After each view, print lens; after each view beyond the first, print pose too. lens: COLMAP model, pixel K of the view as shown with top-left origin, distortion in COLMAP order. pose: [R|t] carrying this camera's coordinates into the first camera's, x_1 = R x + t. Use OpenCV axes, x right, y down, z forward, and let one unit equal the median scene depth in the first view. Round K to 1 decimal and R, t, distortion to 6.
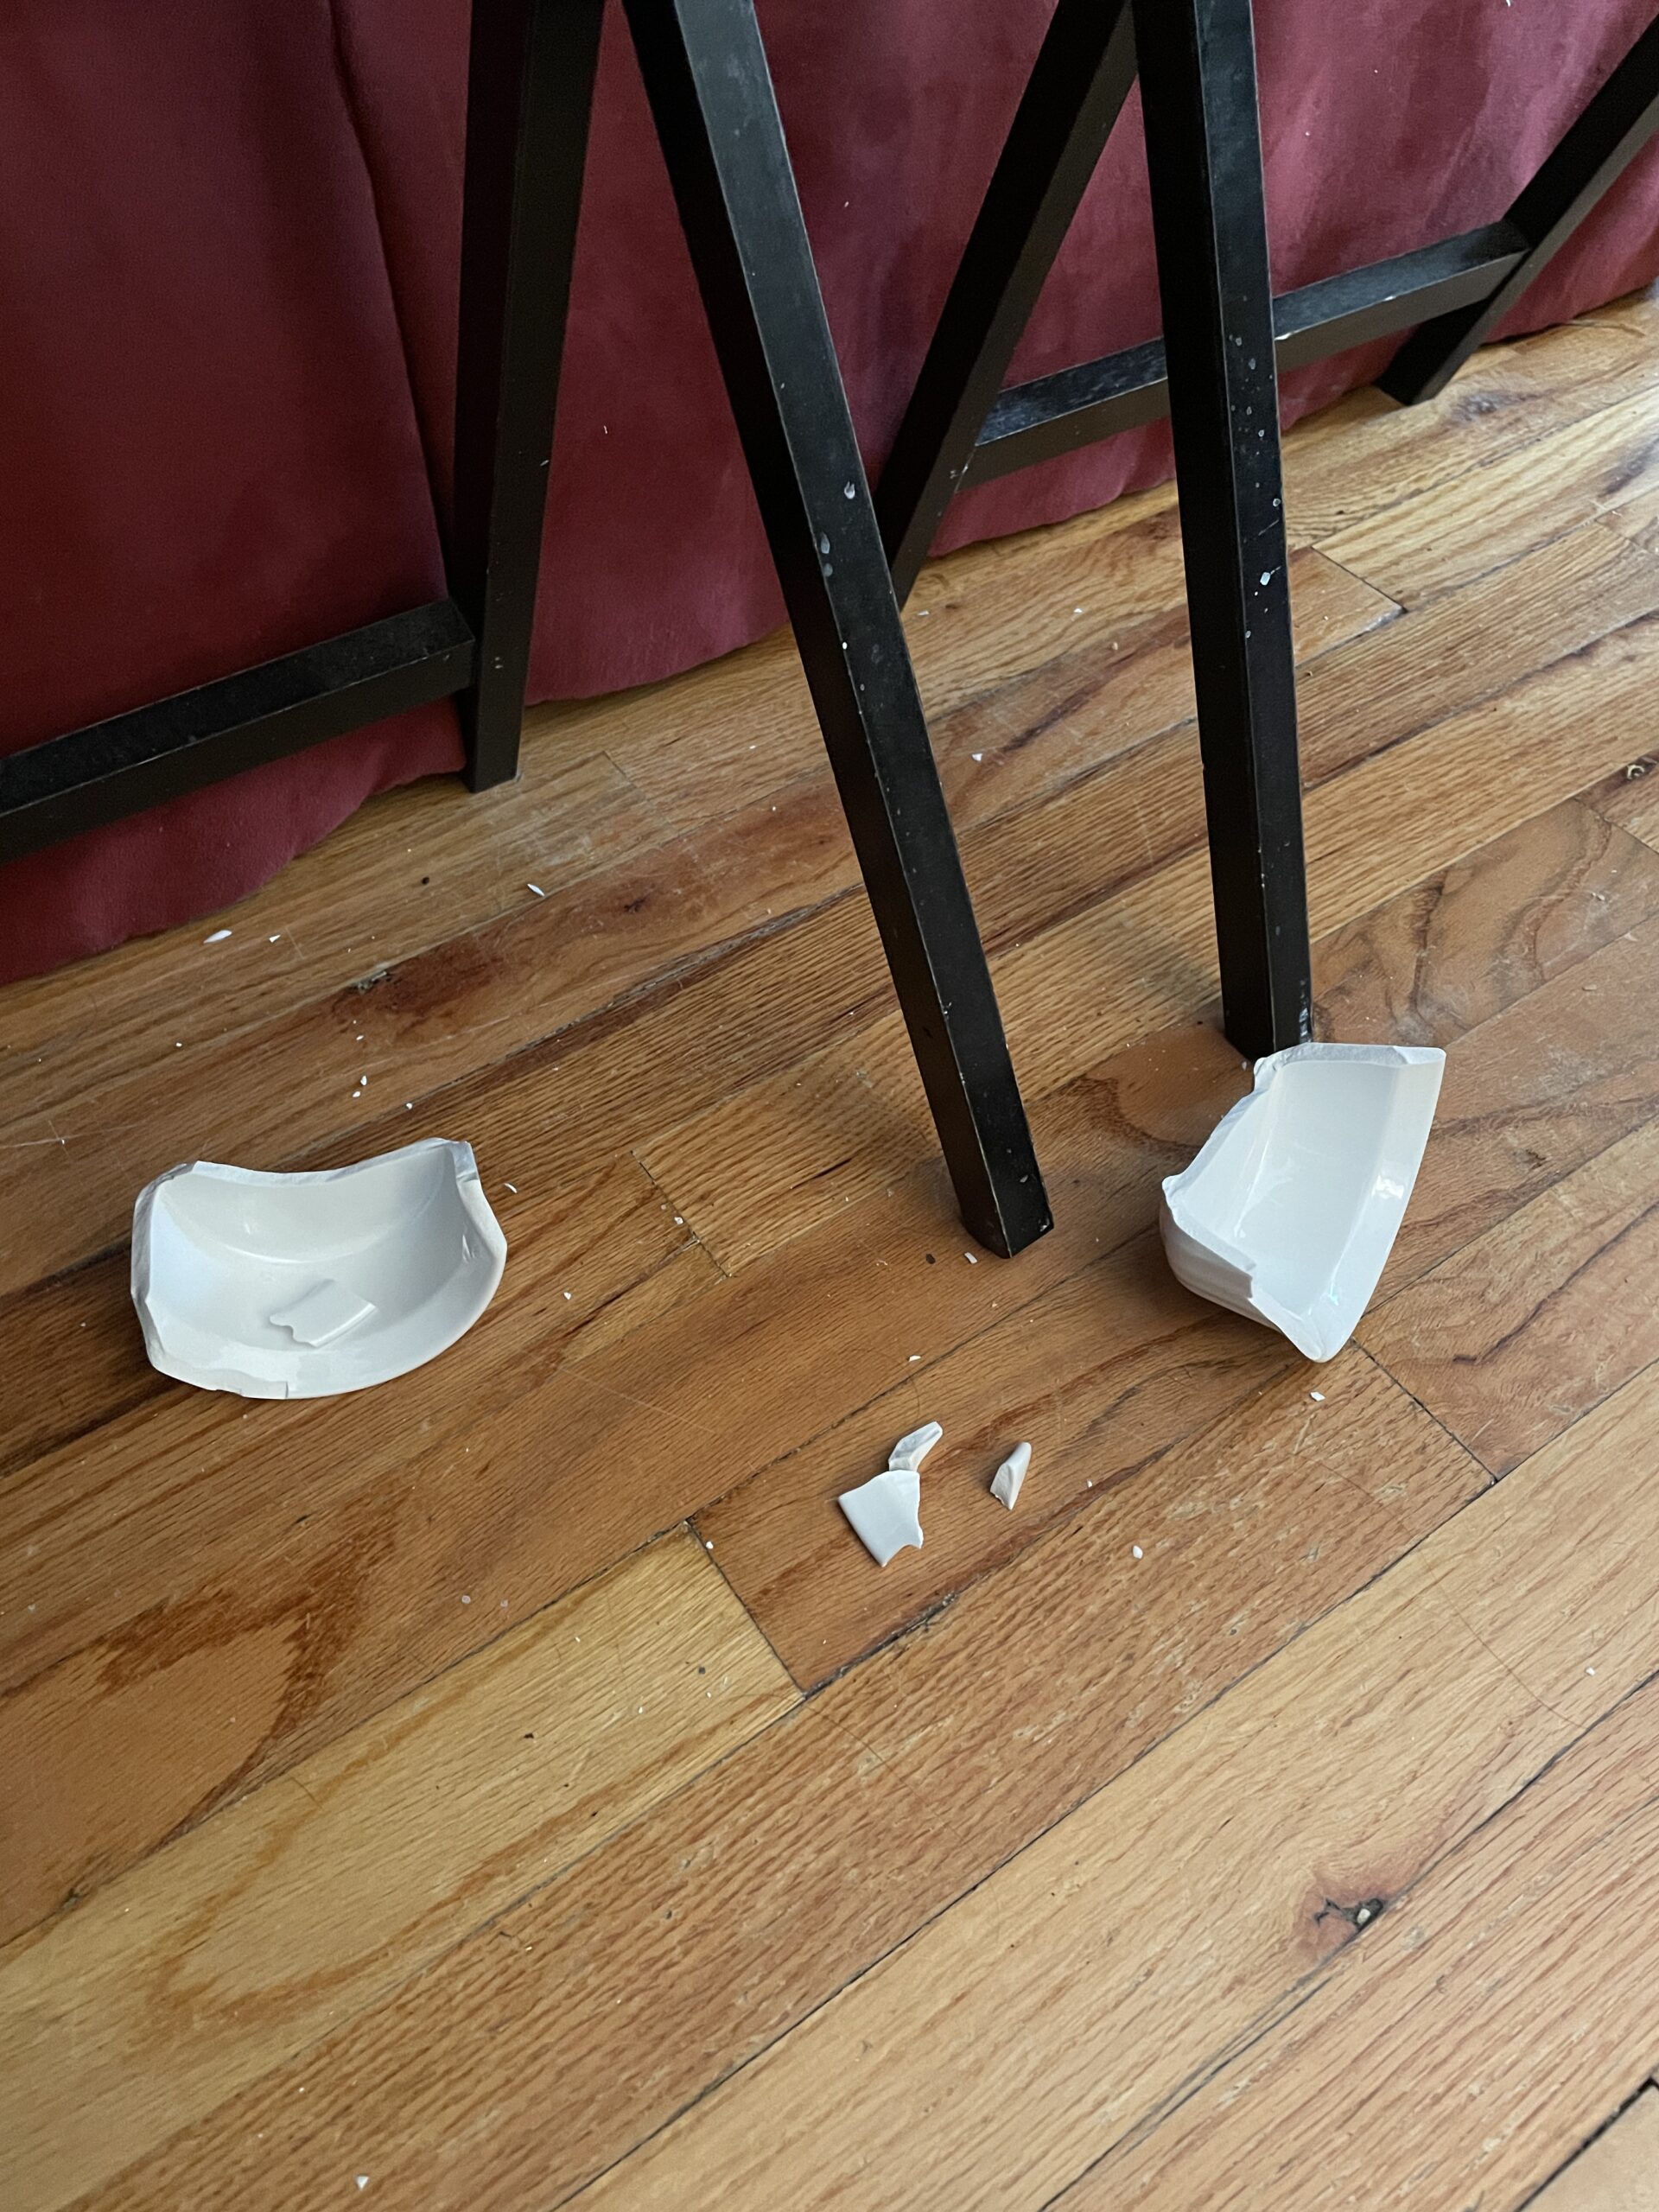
lens RADIAL K [[1674.0, 0, 836.0], [0, 1674.0, 1098.2], [0, 0, 1]] dist [0.072391, -0.047100]
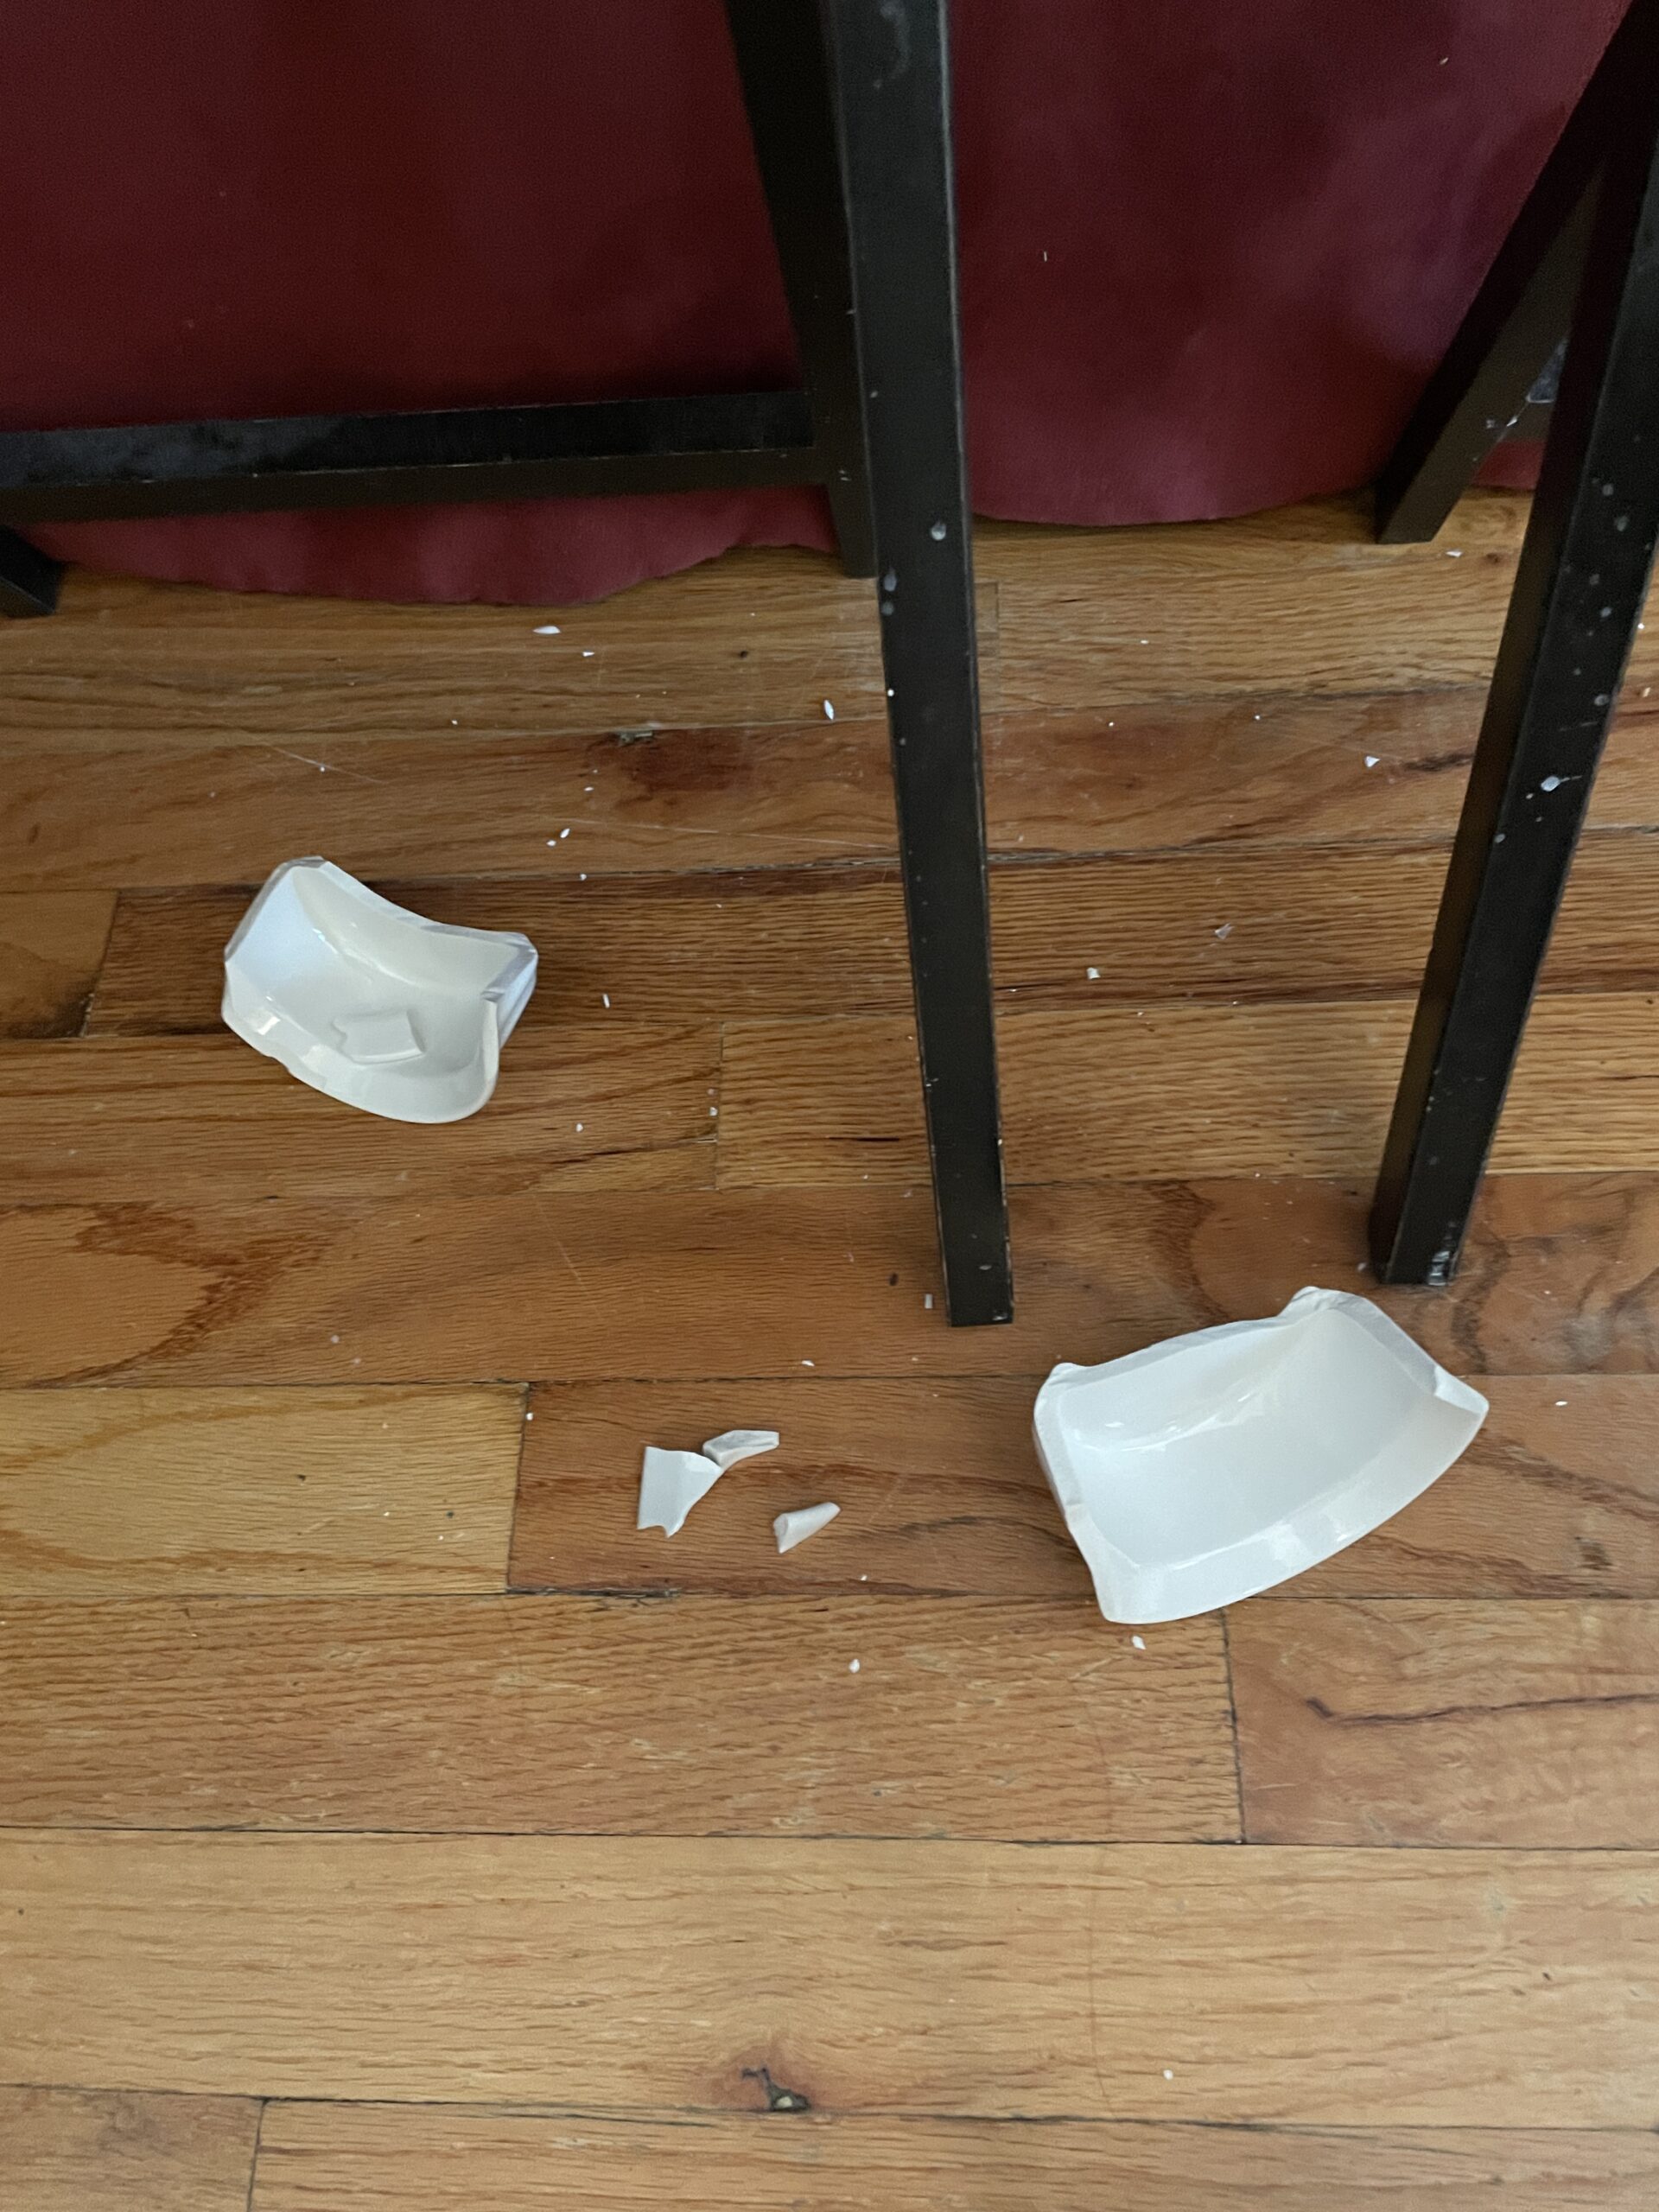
lens RADIAL K [[1674.0, 0, 816.6], [0, 1674.0, 1110.0], [0, 0, 1]] dist [0.072391, -0.047100]
pose [[0.807967, 0.488866, -0.328936, 0.320054], [-0.395936, 0.863880, 0.311362, -0.296727], [0.436375, -0.121333, 0.891546, 0.162061]]
